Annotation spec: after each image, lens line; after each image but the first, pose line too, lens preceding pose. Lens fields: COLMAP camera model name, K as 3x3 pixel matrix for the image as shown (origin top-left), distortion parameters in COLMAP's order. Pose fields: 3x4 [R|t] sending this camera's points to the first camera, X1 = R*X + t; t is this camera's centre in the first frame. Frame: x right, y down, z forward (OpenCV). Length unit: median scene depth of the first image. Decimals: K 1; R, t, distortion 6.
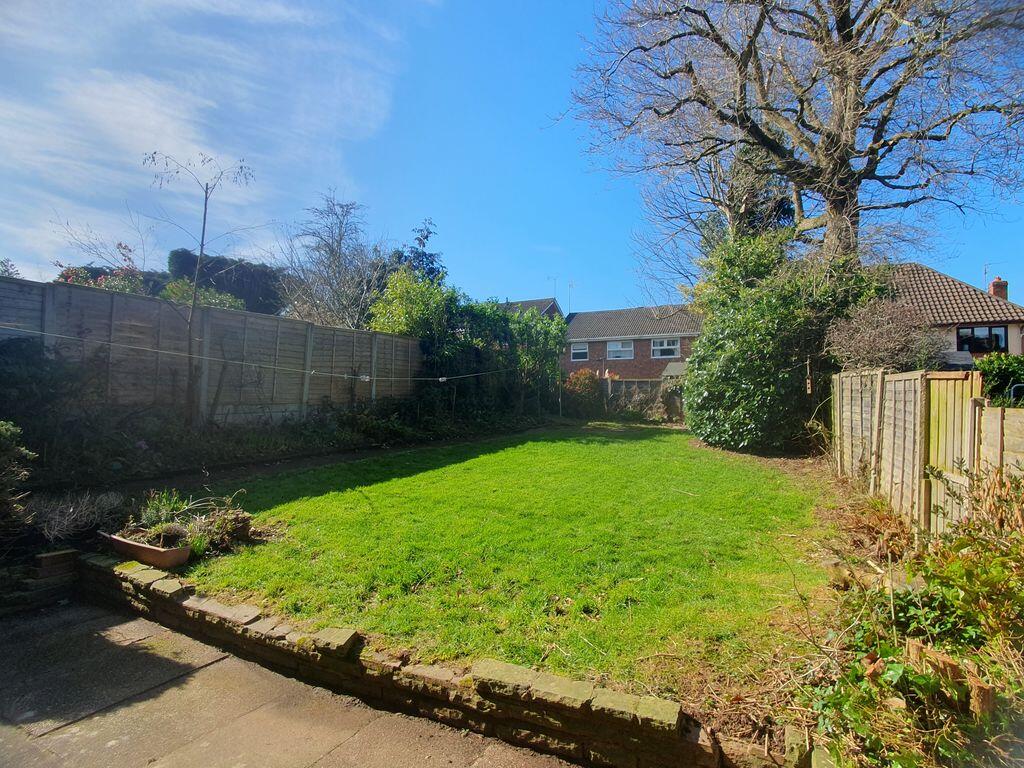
lens RADIAL K [[525.6, 0, 543.6], [0, 525.6, 381.7], [0, 0, 1]] dist [0.006239, 0.000016]
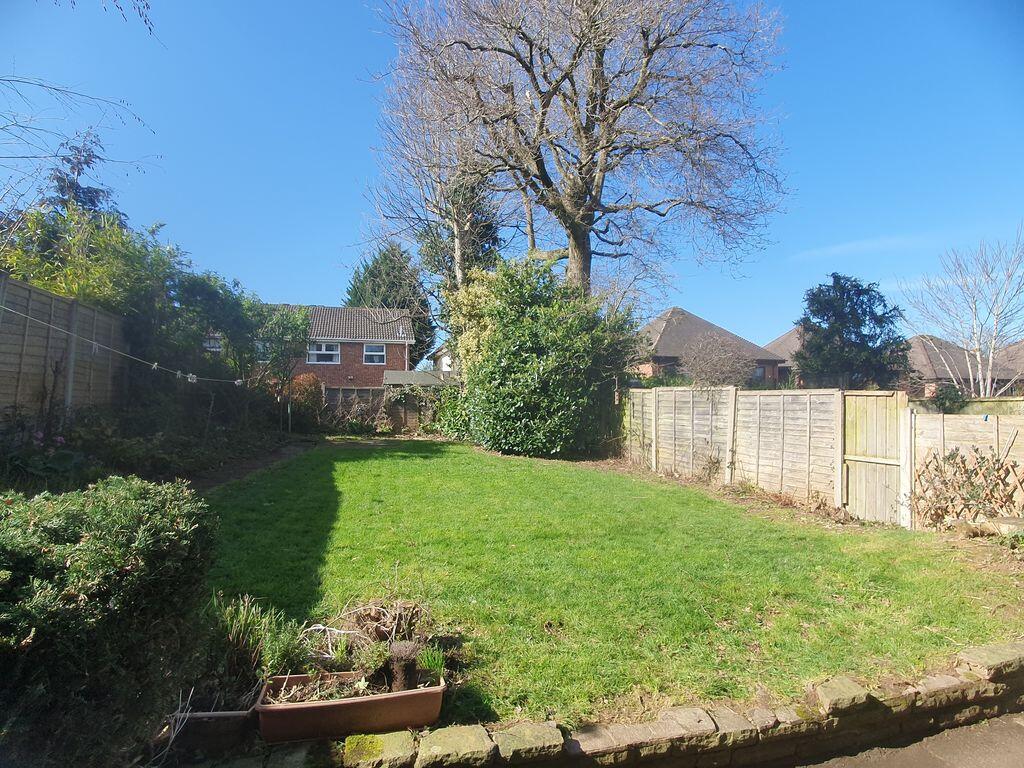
lens RADIAL K [[545.5, 0, 512.4], [0, 545.5, 384.3], [0, 0, 1]] dist [0.006804, 0.001609]
pose [[0.739698, 0.028866, 0.672320, -0.474853], [-0.020925, 0.999583, -0.019896, 0.006531], [-0.672614, 0.000649, 0.739994, 0.238814]]
